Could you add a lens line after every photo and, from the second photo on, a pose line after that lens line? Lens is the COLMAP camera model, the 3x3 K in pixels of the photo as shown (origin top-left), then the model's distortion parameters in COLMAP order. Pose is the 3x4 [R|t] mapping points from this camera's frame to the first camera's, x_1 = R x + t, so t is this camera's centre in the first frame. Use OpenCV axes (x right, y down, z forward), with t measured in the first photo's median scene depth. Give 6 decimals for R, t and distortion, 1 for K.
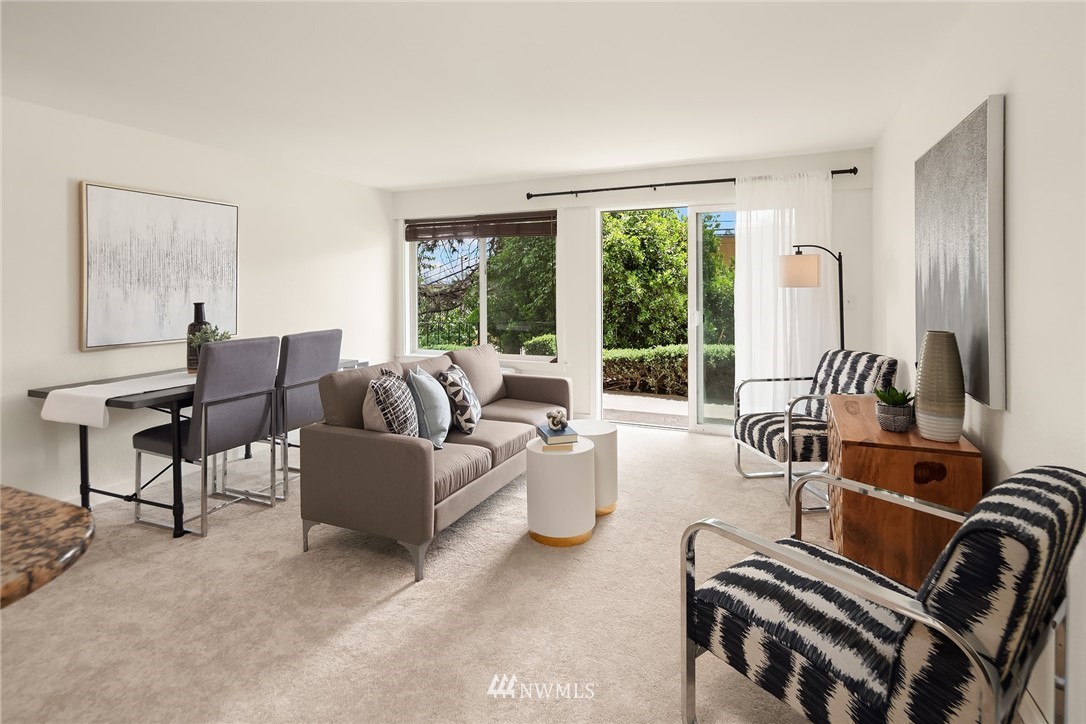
lens RADIAL K [[523.5, 0, 546.5], [0, 523.5, 316.3], [0, 0, 1]] dist [-0.017170, -0.000937]
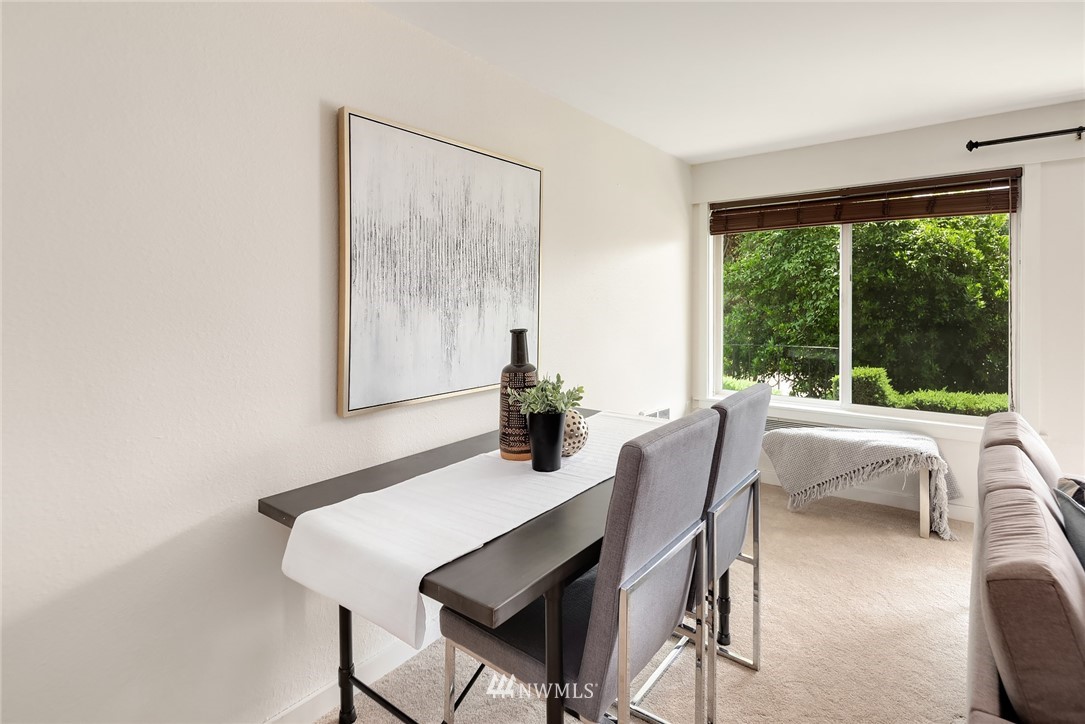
lens RADIAL K [[523.1, 0, 560.5], [0, 523.1, 334.4], [0, 0, 1]] dist [-0.017170, -0.000937]
pose [[0.965204, 0.015728, -0.261025, -0.475163], [-0.013222, 0.999848, 0.011353, -0.027271], [0.261164, -0.007506, 0.965265, 0.470579]]
